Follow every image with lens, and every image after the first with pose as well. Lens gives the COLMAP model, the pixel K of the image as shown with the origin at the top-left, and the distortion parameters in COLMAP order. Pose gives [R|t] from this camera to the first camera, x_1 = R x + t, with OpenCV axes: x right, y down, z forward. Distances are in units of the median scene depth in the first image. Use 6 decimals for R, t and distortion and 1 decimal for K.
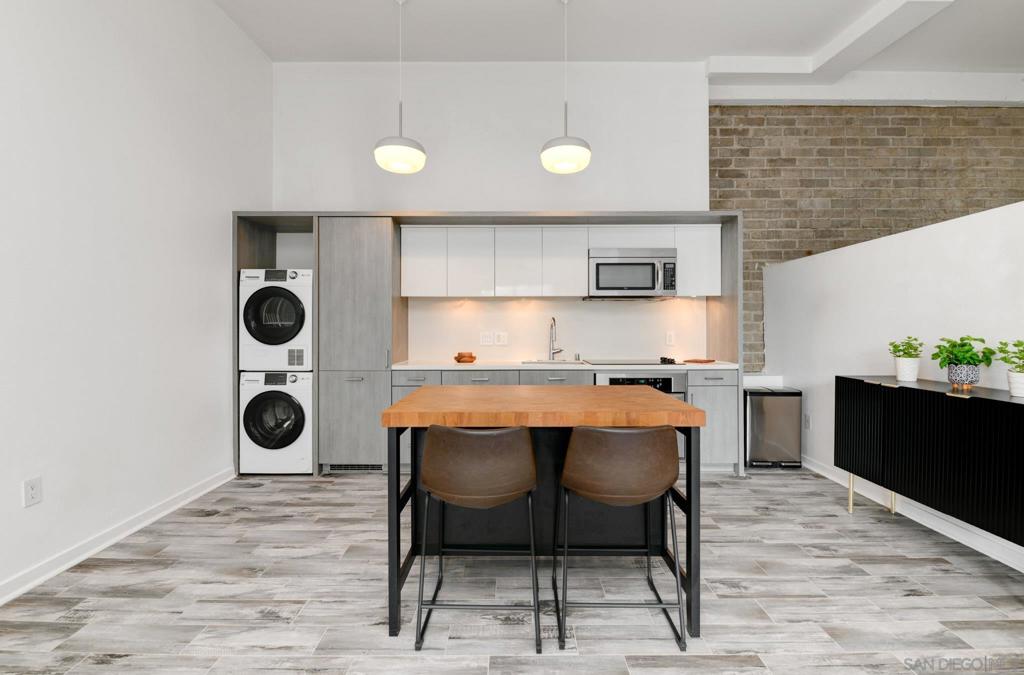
lens RADIAL K [[466.7, 0, 518.6], [0, 466.7, 329.3], [0, 0, 1]] dist [0.004103, -0.010103]
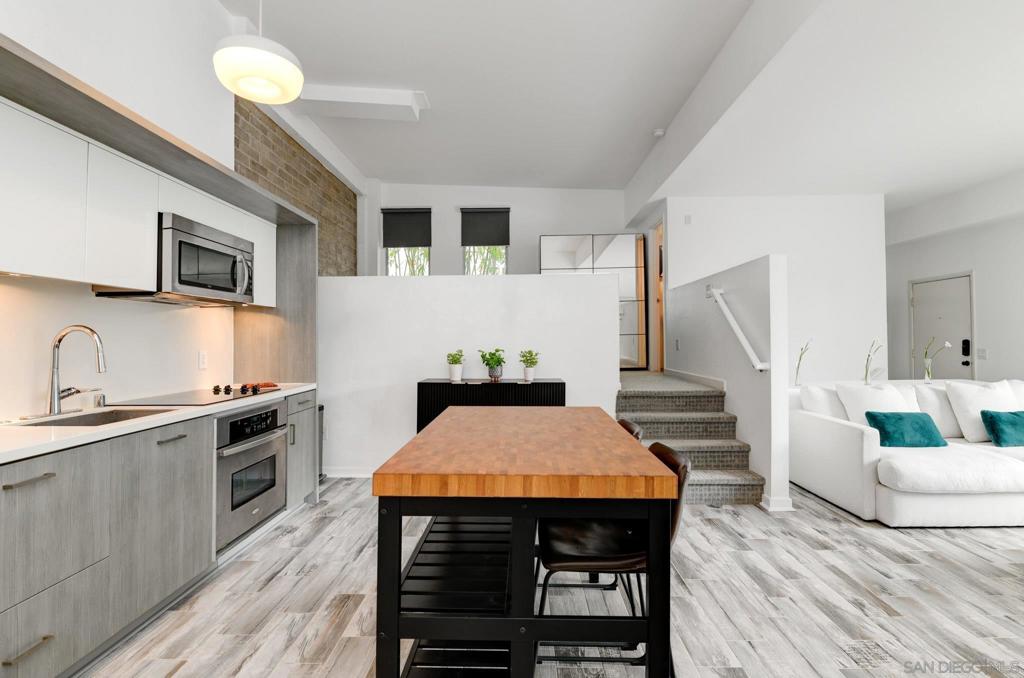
lens RADIAL K [[469.0, 0, 516.8], [0, 469.0, 329.1], [0, 0, 1]] dist [0.011131, -0.010585]
pose [[0.012804, 0.024912, 0.999608, -0.436600], [0.004338, 0.999679, -0.024969, -0.008236], [-0.999909, 0.004656, 0.012692, 0.545825]]
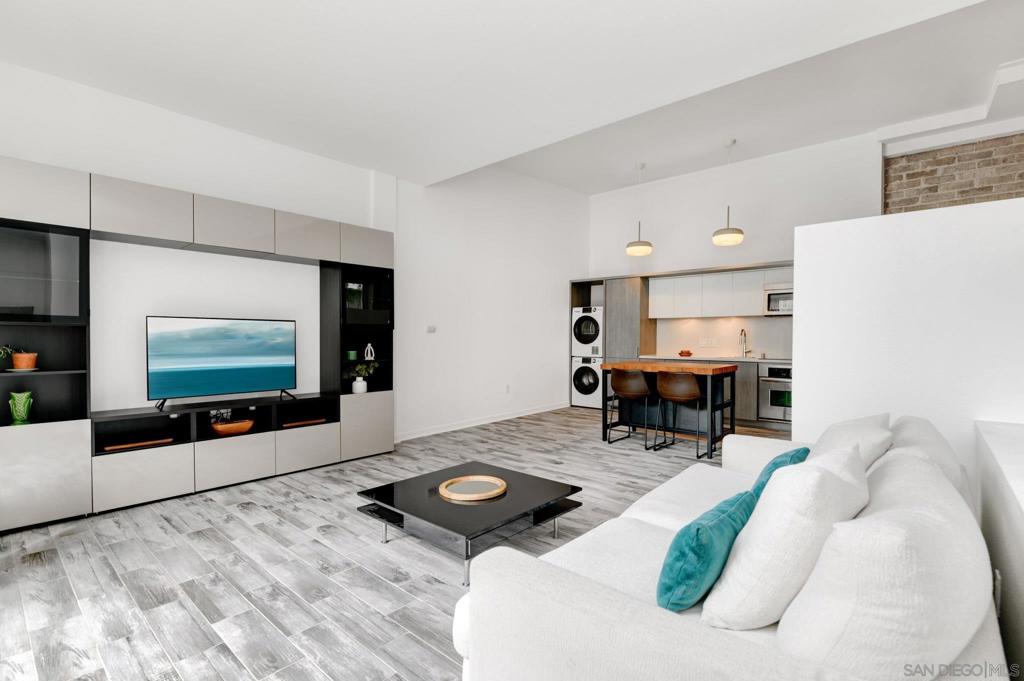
lens RADIAL K [[480.3, 0, 504.5], [0, 480.3, 345.5], [0, 0, 1]] dist [0.002835, -0.009788]
pose [[0.739922, 0.015535, -0.672513, 0.585560], [-0.004990, 0.999833, 0.017606, 0.003654], [0.672674, -0.009671, 0.739876, -0.746335]]
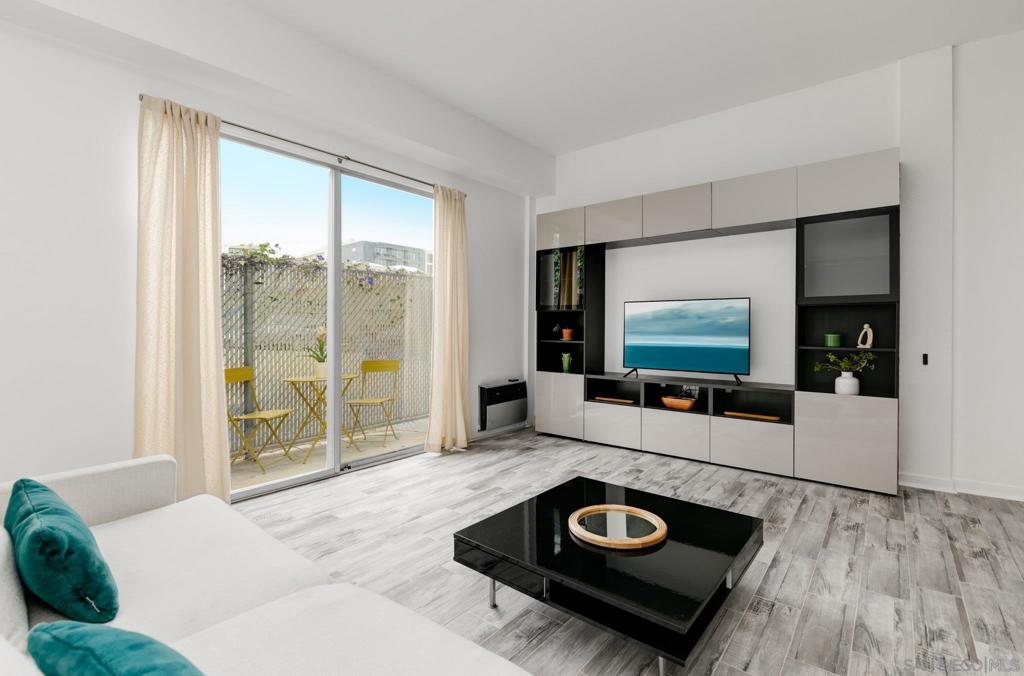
lens RADIAL K [[466.7, 0, 518.6], [0, 466.7, 329.8], [0, 0, 1]] dist [0.004103, -0.010103]
pose [[-0.638092, 0.014671, -0.769820, 0.509564], [0.004340, 0.999871, 0.015458, 0.016693], [0.769948, 0.006523, -0.638074, -0.020602]]
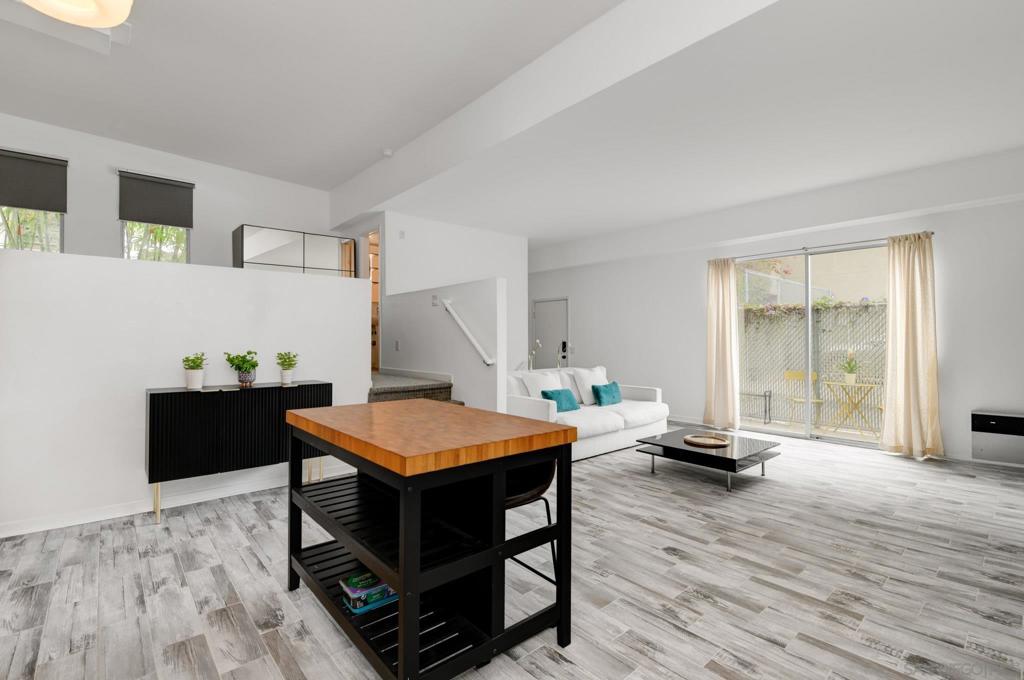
lens RADIAL K [[463.8, 0, 507.6], [0, 463.8, 336.7], [0, 0, 1]] dist [0.010557, -0.008594]
pose [[-0.651869, 0.007525, 0.758295, -0.446922], [0.002318, 0.999966, -0.007930, -0.010930], [-0.758328, -0.003411, -0.651864, 0.813980]]
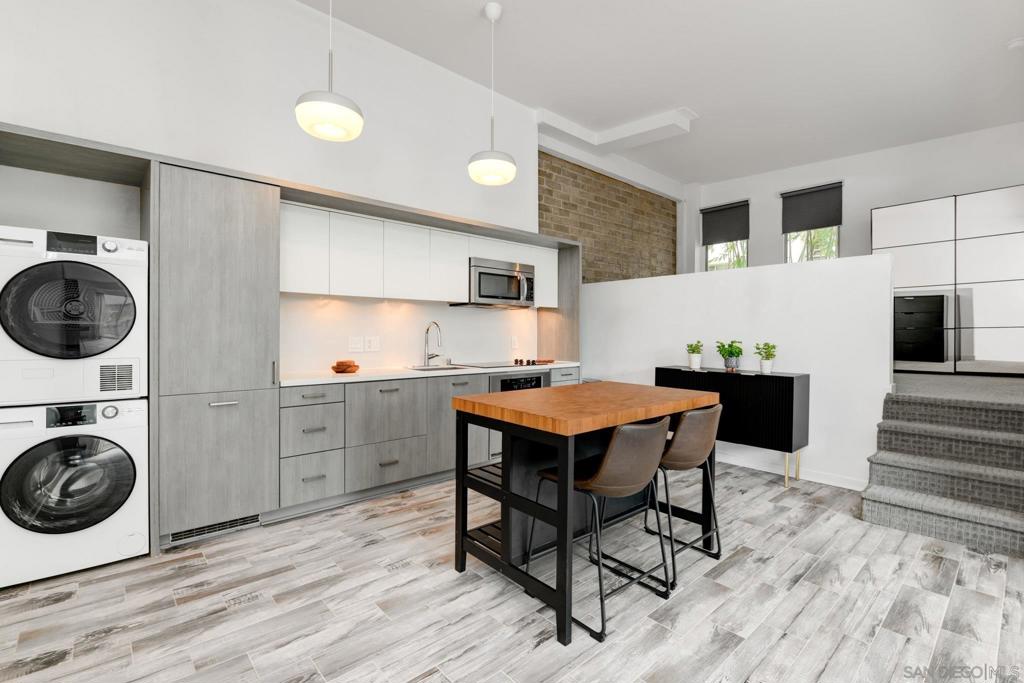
lens RADIAL K [[461.9, 0, 532.1], [0, 461.9, 337.1], [0, 0, 1]] dist [0.000183, -0.008608]
pose [[0.732035, 0.000247, 0.681267, -0.451303], [-0.006085, 0.999962, 0.006176, -0.001903], [-0.681240, -0.008666, 0.732009, 0.152602]]
